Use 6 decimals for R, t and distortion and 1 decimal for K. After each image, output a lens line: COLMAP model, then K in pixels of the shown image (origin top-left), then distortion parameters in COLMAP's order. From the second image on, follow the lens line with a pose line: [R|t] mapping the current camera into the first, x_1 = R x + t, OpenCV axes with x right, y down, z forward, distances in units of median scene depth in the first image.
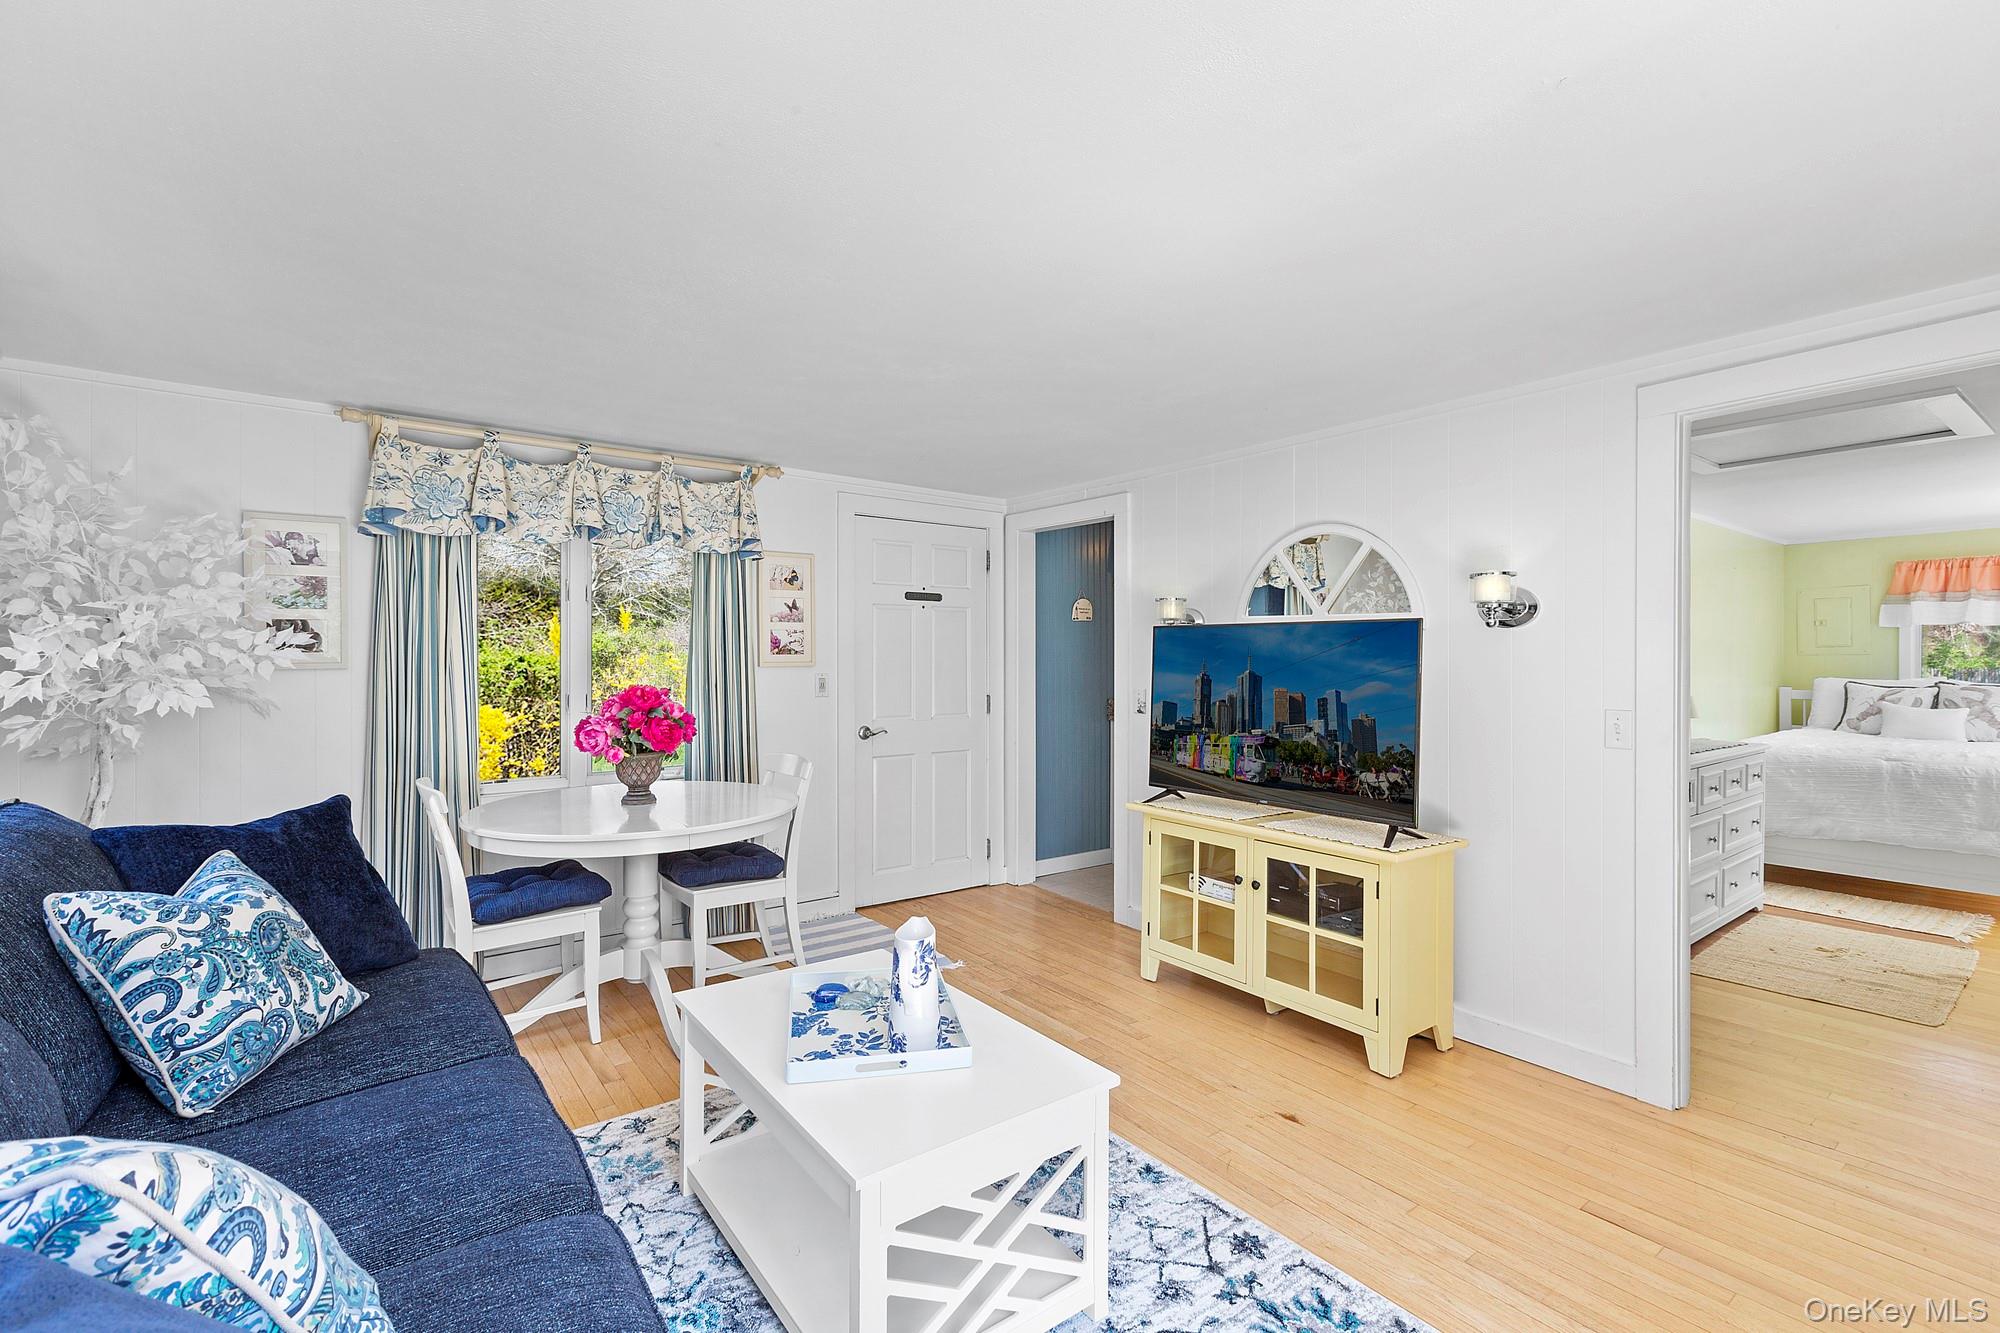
lens RADIAL K [[884.4, 0, 1000.0], [0, 884.4, 666.5], [0, 0, 1]] dist [-0.002073, -0.000678]
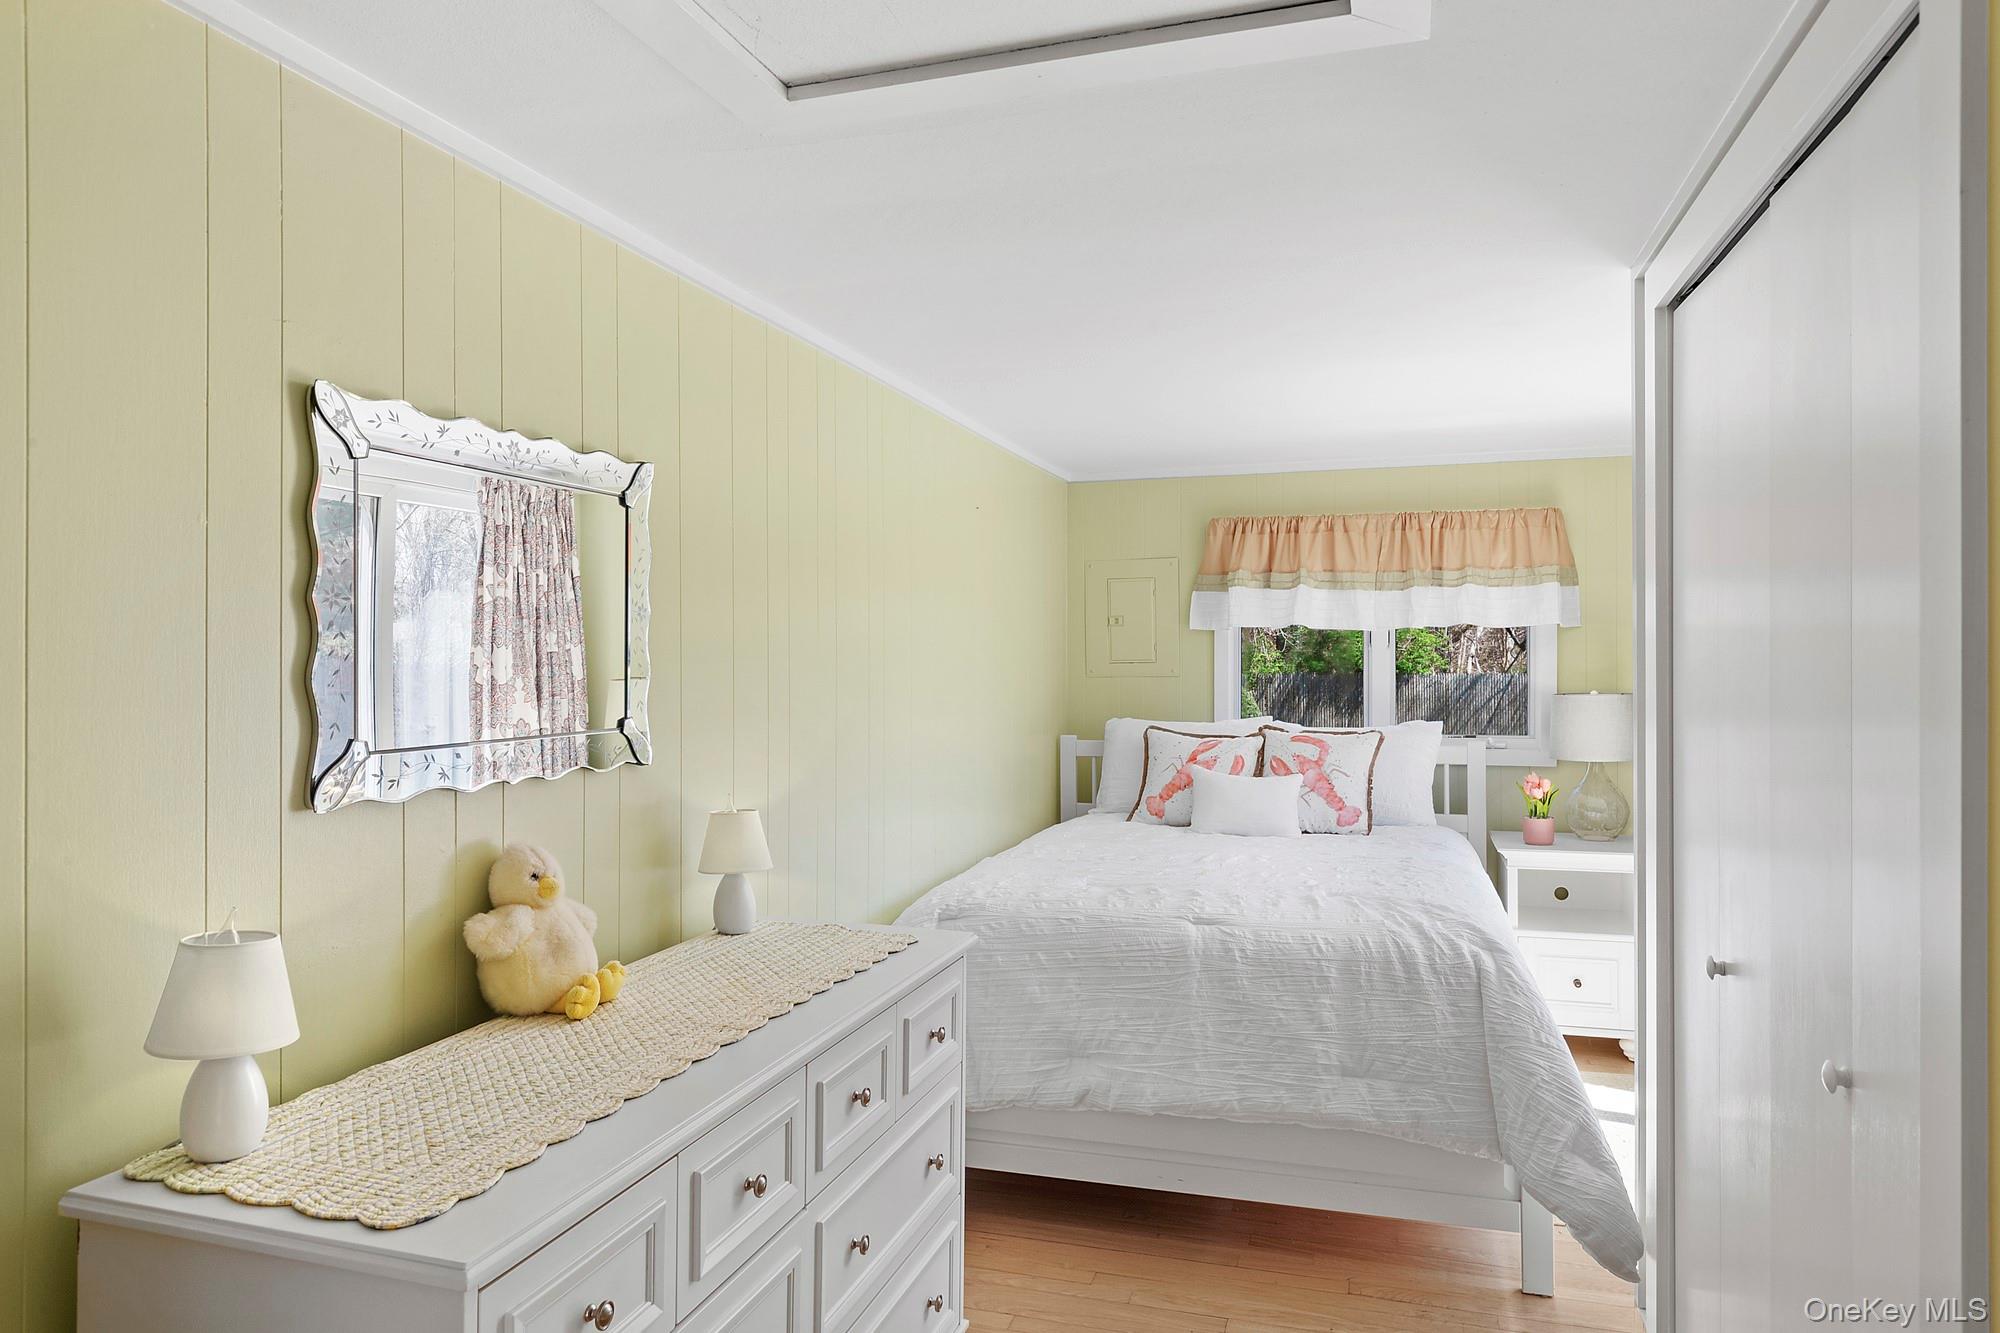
lens RADIAL K [[1273.6, 0, 1000.0], [0, 1273.6, 666.5], [0, 0, 1]] dist [0.001822, 0.000163]
pose [[0.808747, -0.000574, 0.588156, 0.446400], [0.002252, 0.999995, -0.002120, -0.020812], [-0.588152, 0.003039, 0.808745, 0.438342]]
